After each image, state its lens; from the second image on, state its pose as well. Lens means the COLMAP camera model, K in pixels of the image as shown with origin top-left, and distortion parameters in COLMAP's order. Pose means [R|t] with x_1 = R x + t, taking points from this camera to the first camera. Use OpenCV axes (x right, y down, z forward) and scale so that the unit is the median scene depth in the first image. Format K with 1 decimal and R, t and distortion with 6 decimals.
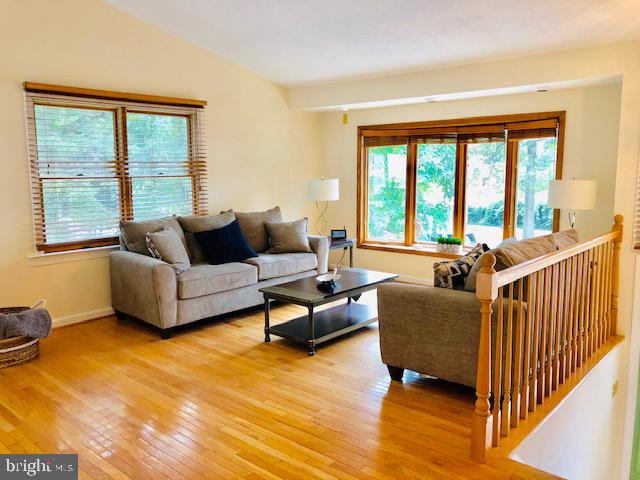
lens RADIAL K [[530.0, 0, 320.0], [0, 530.0, 240.0], [0, 0, 1]] dist [0.033071, -0.007215]
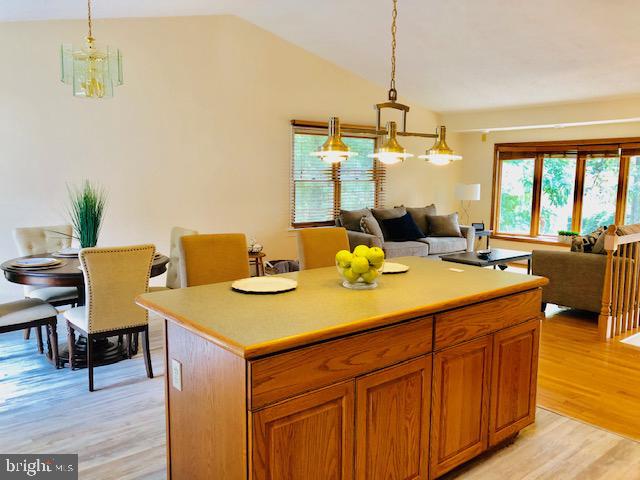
lens RADIAL K [[530.0, 0, 320.0], [0, 530.0, 240.0], [0, 0, 1]] dist [0.033071, -0.007215]
pose [[0.986992, 0.033788, -0.157181, -0.162620], [-0.035730, 0.999316, -0.009542, 0.056141], [0.156751, 0.015034, 0.987524, -0.409346]]
